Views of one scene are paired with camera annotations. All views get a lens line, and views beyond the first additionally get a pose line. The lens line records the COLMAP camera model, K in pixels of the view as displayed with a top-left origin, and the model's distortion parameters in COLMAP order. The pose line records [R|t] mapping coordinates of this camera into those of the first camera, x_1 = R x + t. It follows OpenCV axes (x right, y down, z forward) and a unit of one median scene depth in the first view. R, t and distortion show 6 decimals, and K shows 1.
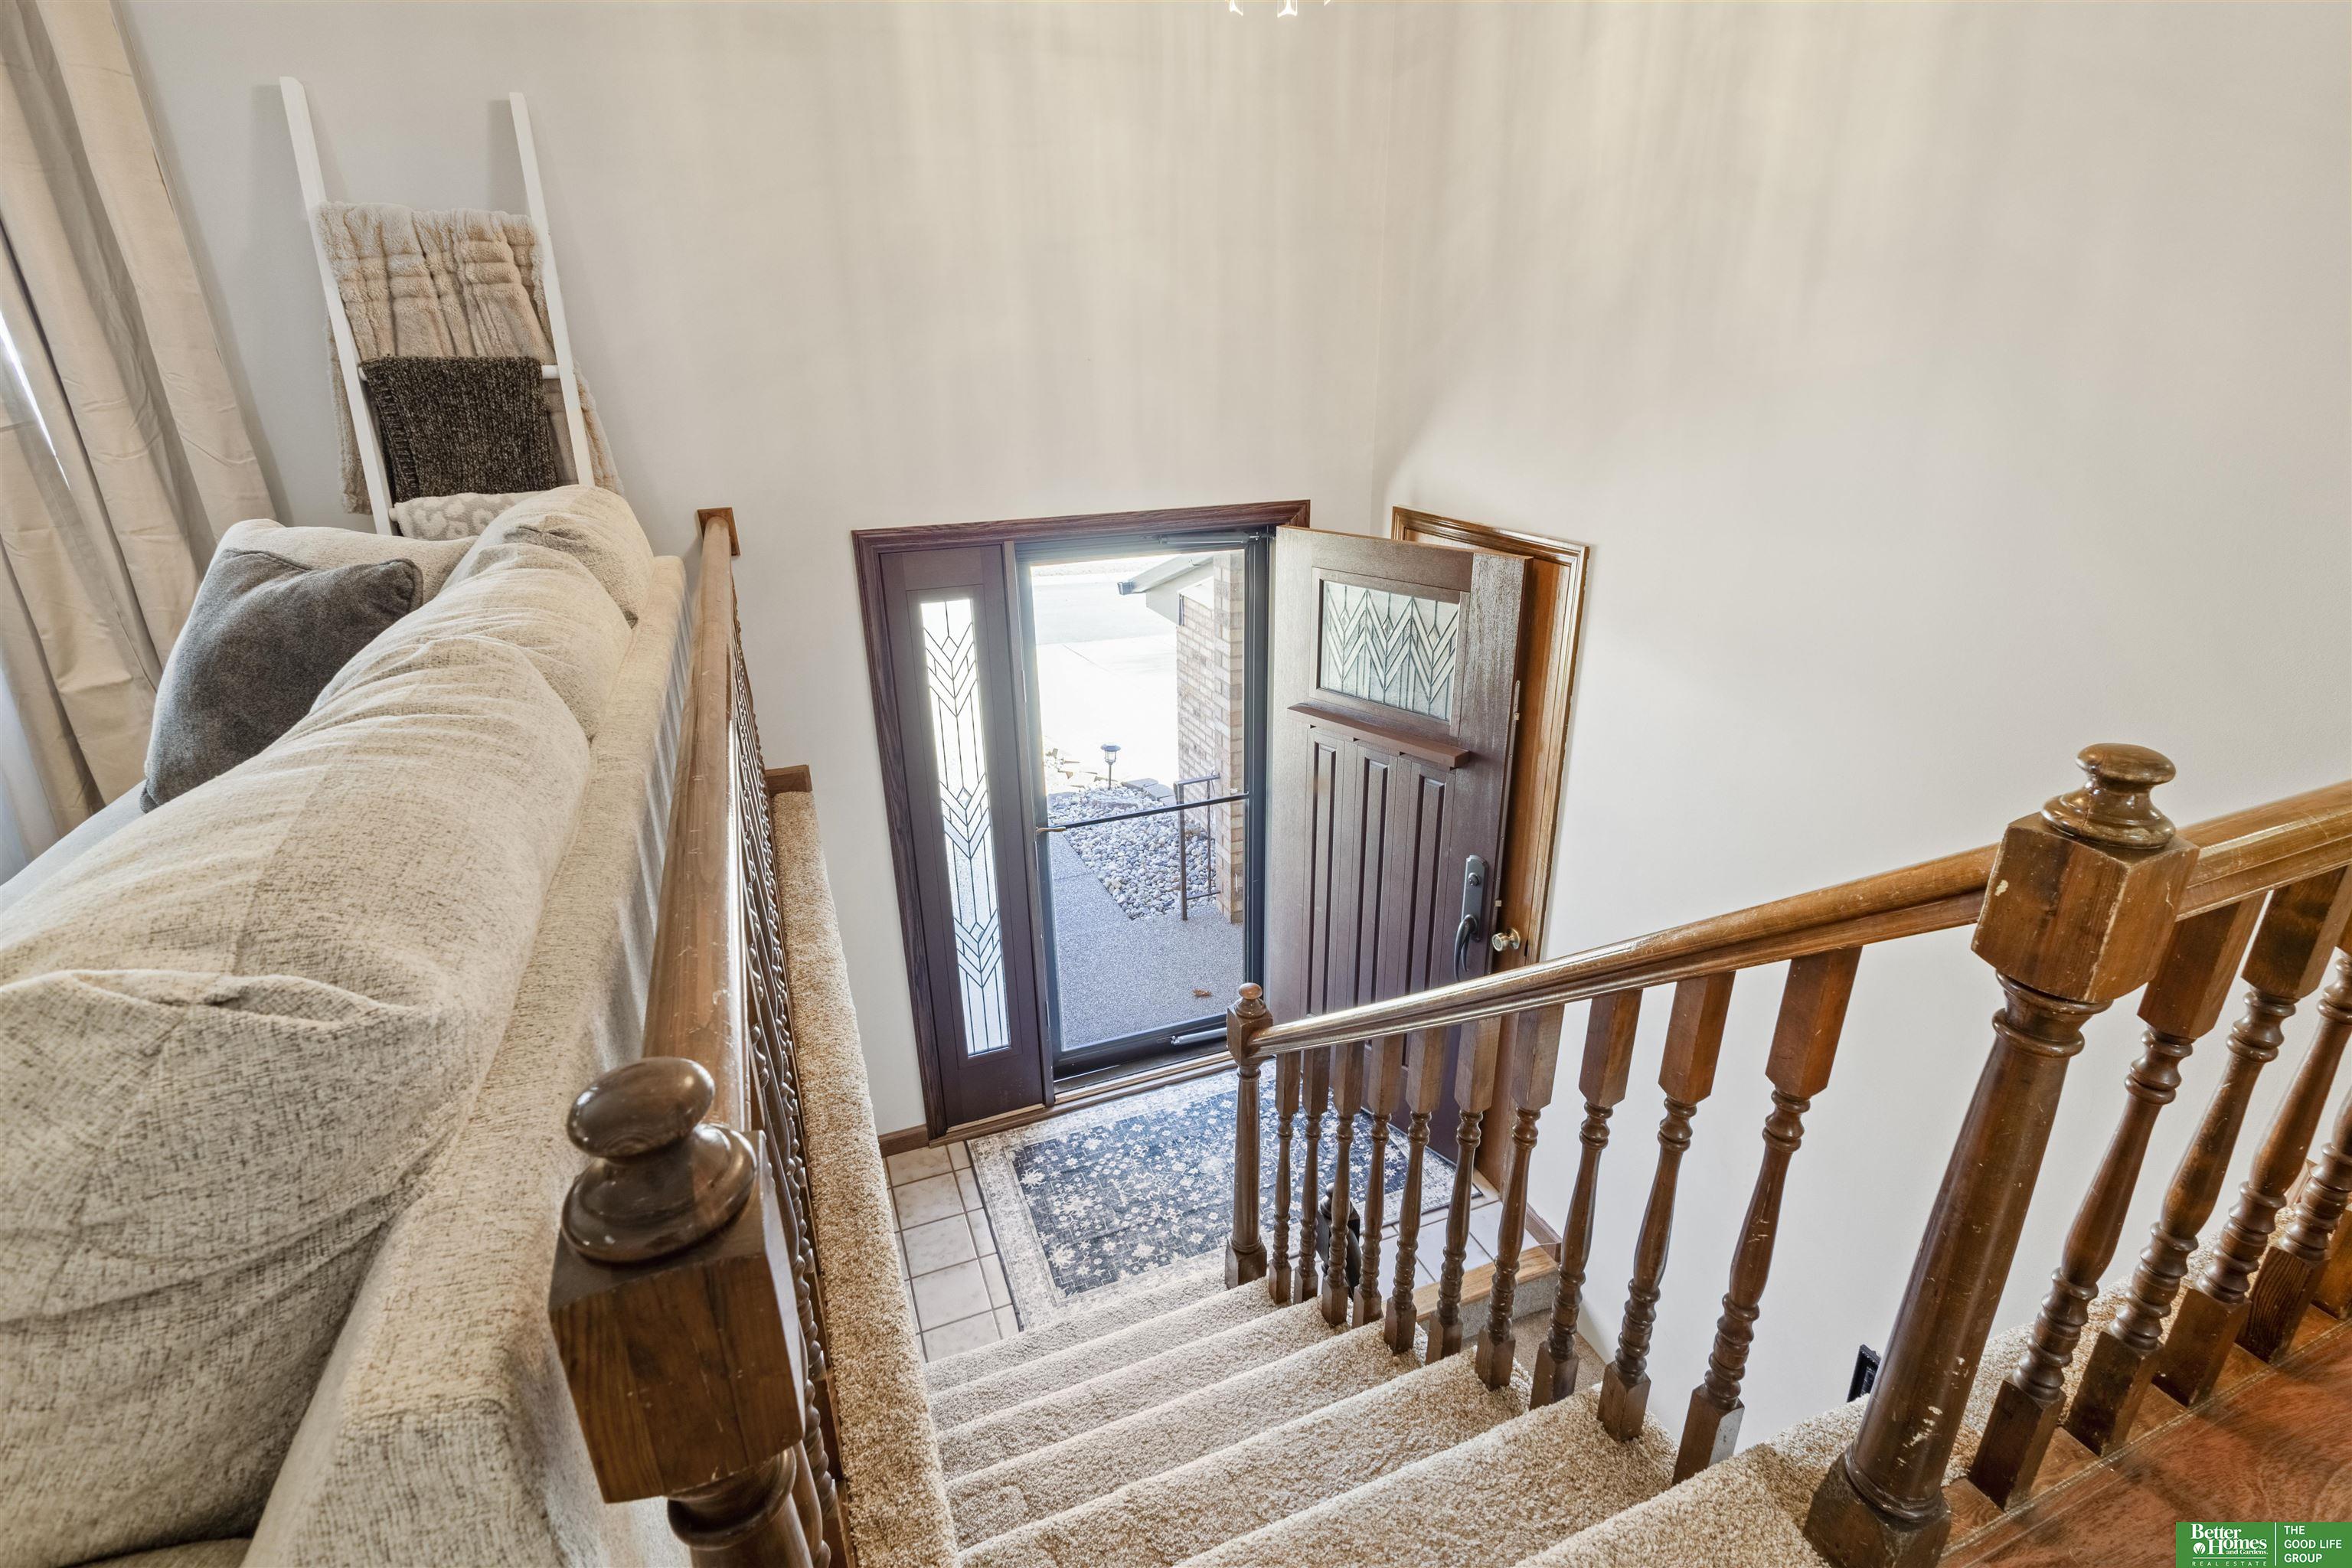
lens RADIAL K [[1079.5, 0, 1178.3], [0, 1079.5, 777.5], [0, 0, 1]] dist [0.010850, -0.003626]
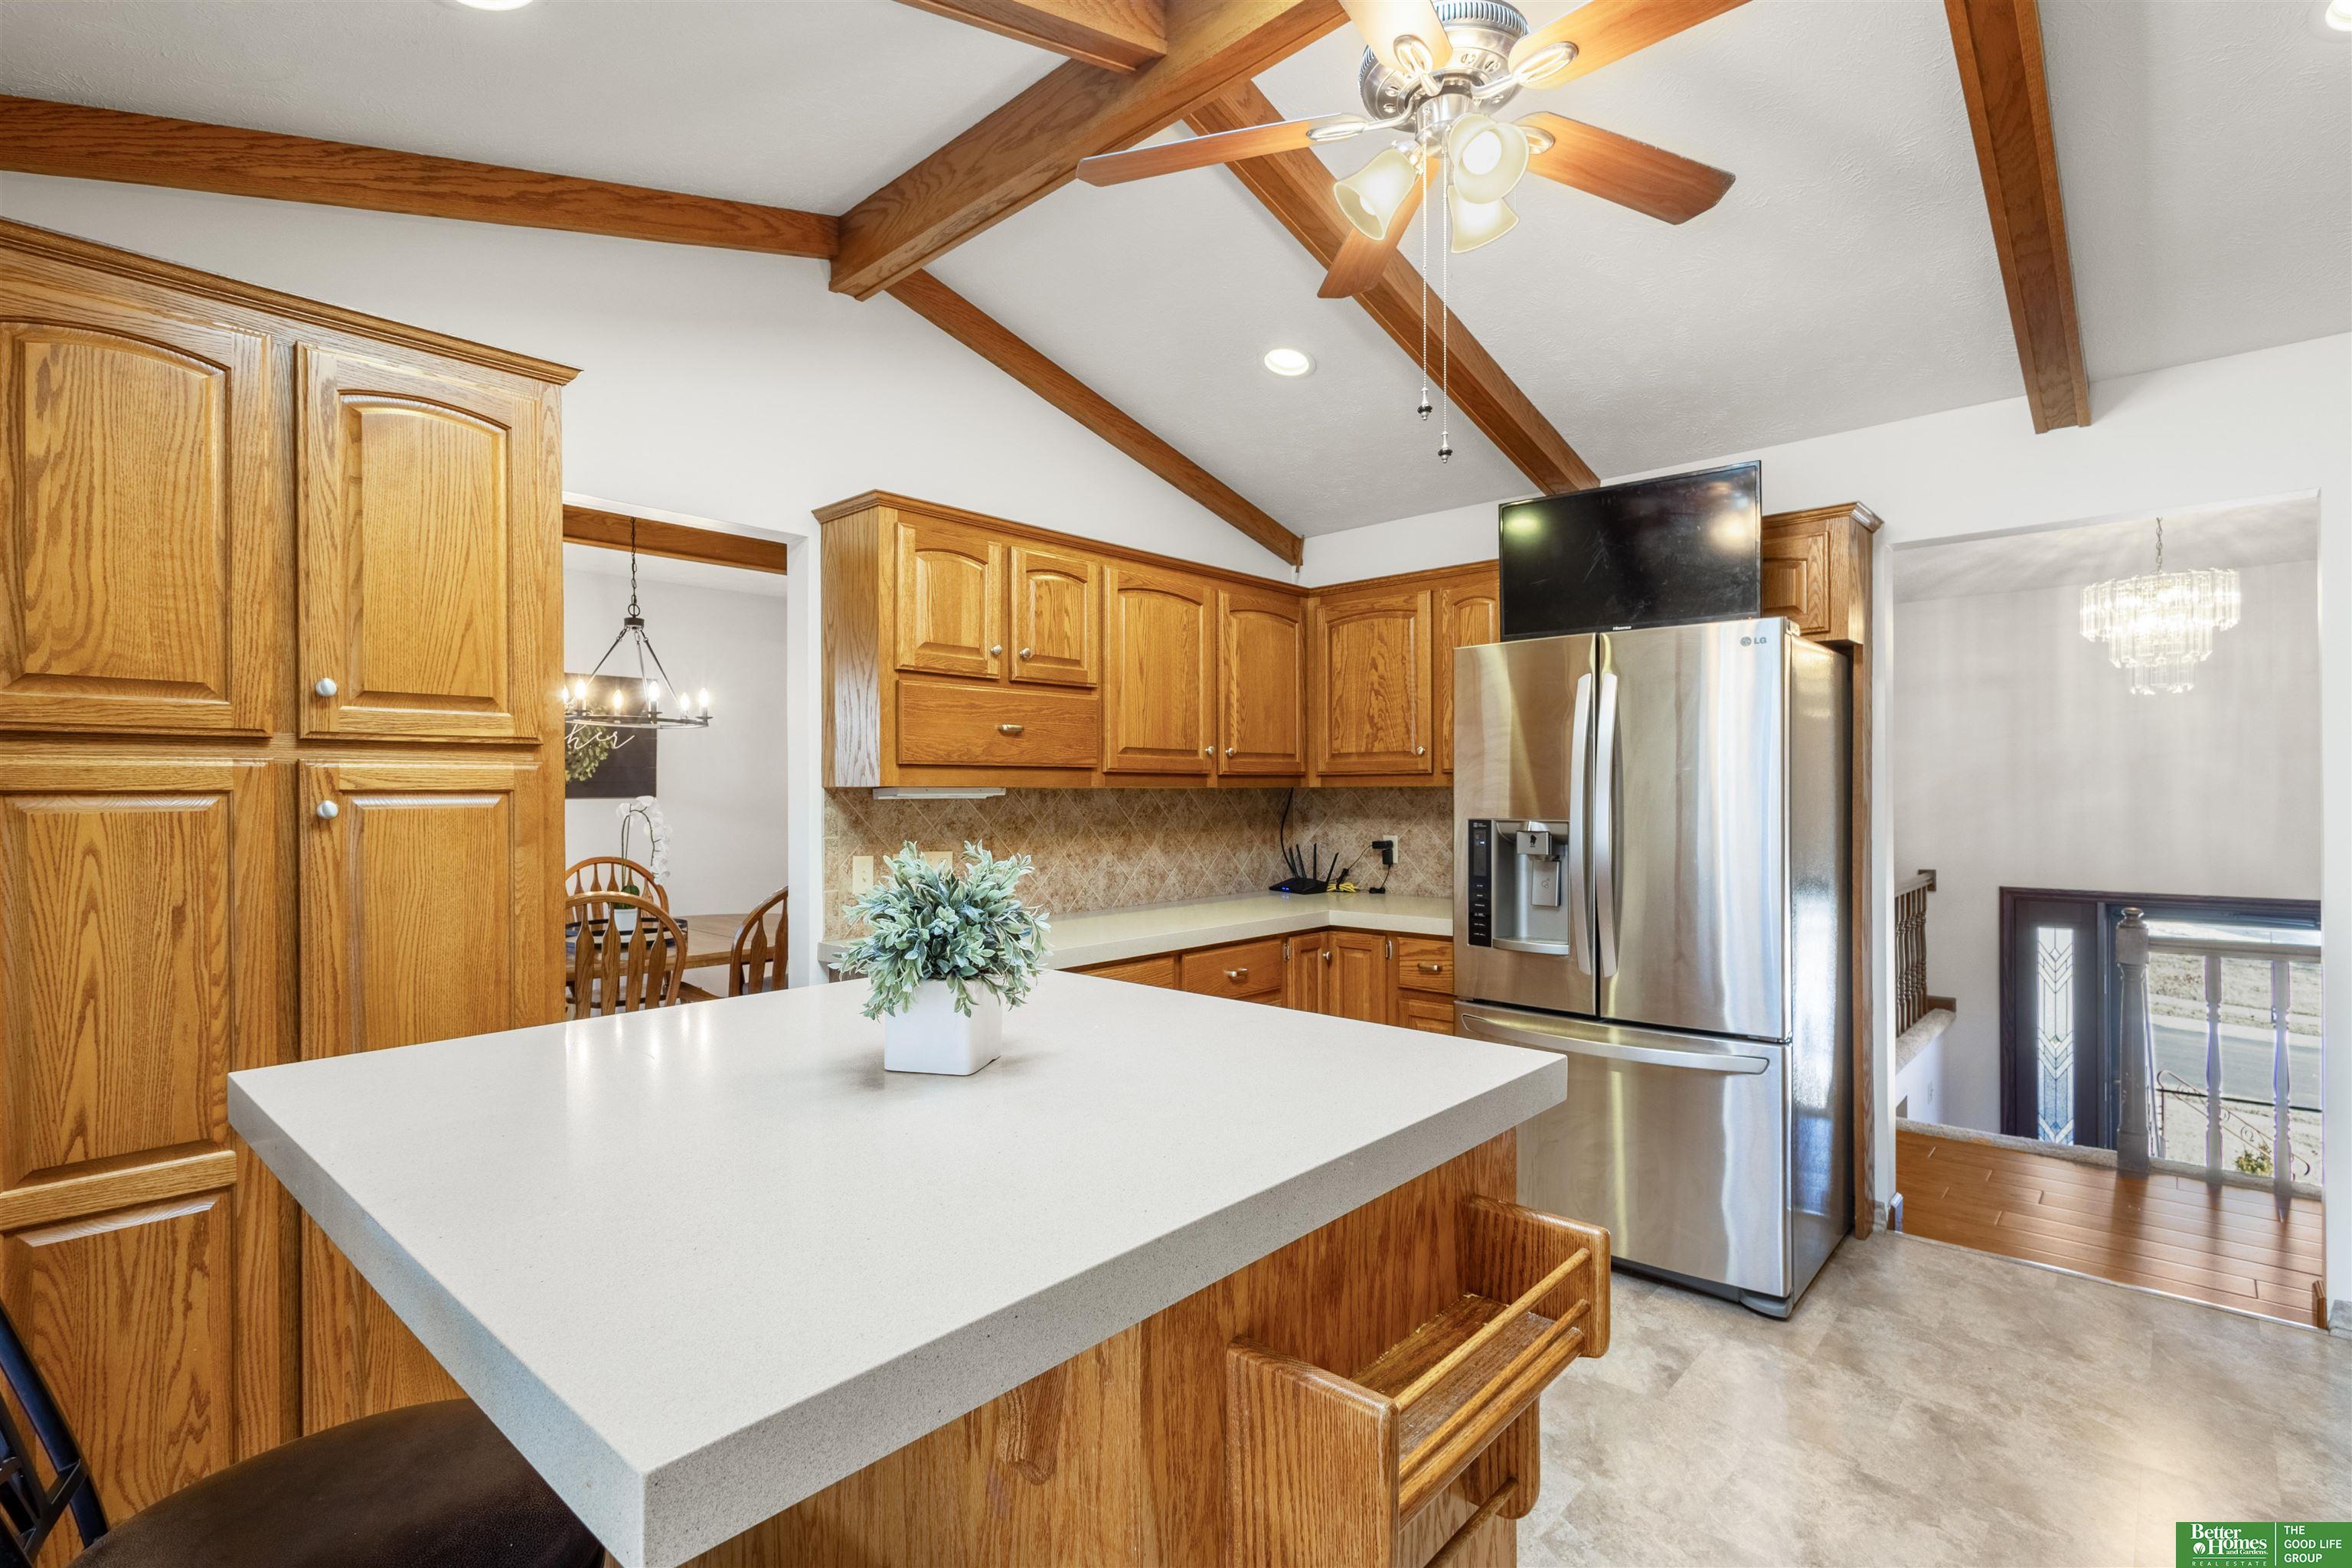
lens RADIAL K [[1079.5, 0, 1175.4], [0, 1079.5, 785.5], [0, 0, 1]] dist [0.010850, -0.003626]
pose [[0.443807, 0.012987, -0.896028, 0.775369], [-0.333320, 0.930545, -0.151607, 0.391373], [0.831825, 0.365948, 0.417311, -1.123136]]
